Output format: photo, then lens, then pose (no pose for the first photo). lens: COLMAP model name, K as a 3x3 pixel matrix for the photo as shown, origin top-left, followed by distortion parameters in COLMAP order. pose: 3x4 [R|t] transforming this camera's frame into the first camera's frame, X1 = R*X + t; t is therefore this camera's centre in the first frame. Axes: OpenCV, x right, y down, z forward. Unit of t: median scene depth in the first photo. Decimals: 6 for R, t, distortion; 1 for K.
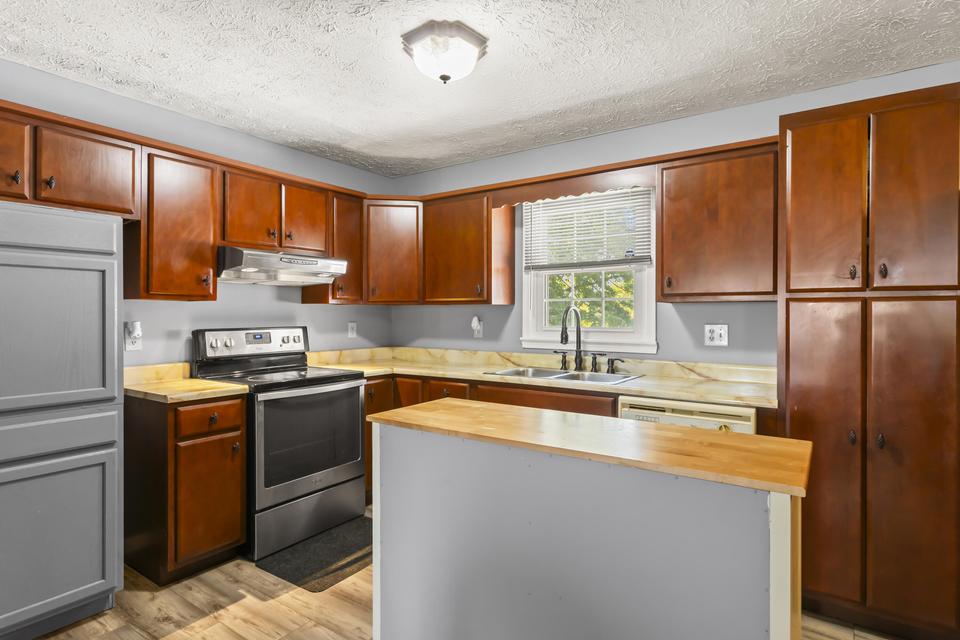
lens RADIAL K [[526.4, 0, 480.0], [0, 526.4, 320.0], [0, 0, 1]] dist [-0.000906, 0.000466]
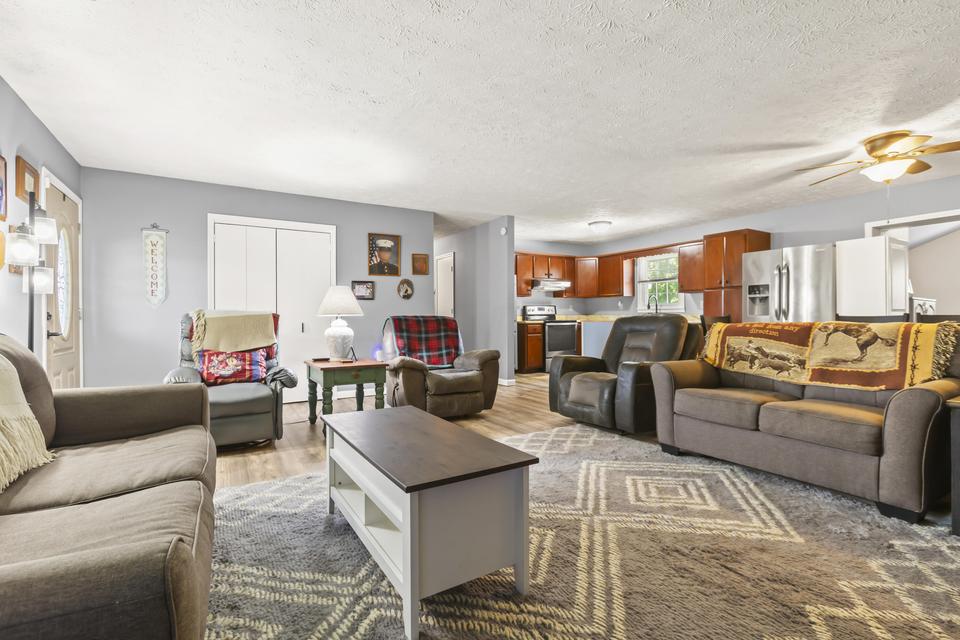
lens RADIAL K [[445.7, 0, 480.0], [0, 445.7, 320.0], [0, 0, 1]] dist [0.002546, 0.000634]
pose [[0.917816, -0.004713, -0.396978, 0.255268], [0.004387, 0.999989, -0.001730, 0.094836], [0.396982, -0.000154, 0.917827, -1.402816]]
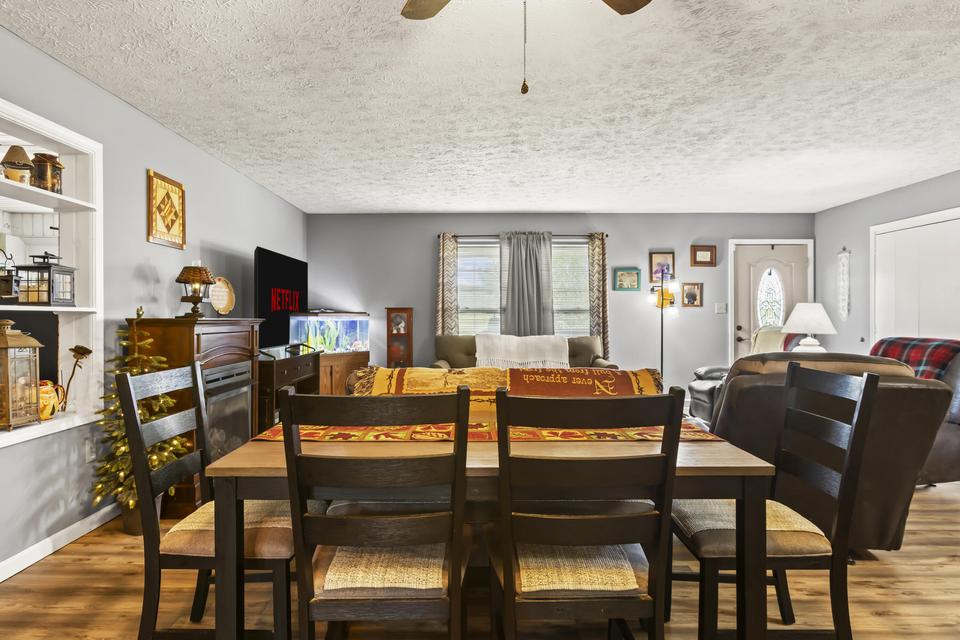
lens RADIAL K [[558.9, 0, 480.0], [0, 558.9, 320.0], [0, 0, 1]] dist [-0.000227, 0.000222]
pose [[-0.813190, 0.007342, -0.581951, 0.965080], [-0.003617, 0.999837, 0.017668, 0.020054], [0.581987, 0.016472, -0.813032, 0.279631]]
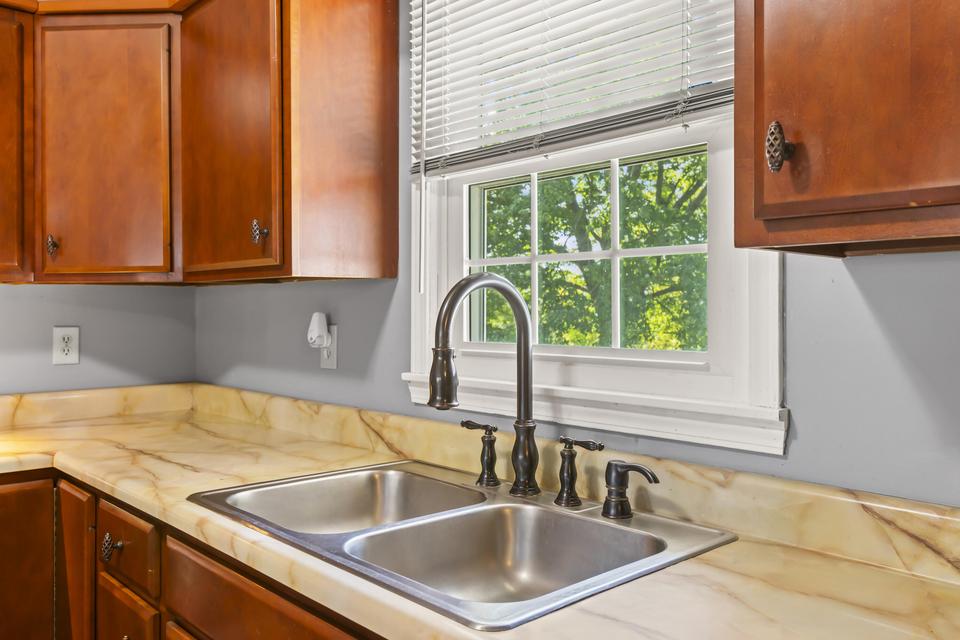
lens RADIAL K [[782.1, 0, 477.8], [0, 782.1, 306.6], [0, 0, 1]] dist [0.005531, -0.001139]
pose [[0.976690, -0.002922, -0.214635, 0.249463], [-0.000082, 0.999902, -0.013983, -0.003161], [0.214655, 0.013675, 0.976594, 0.544891]]
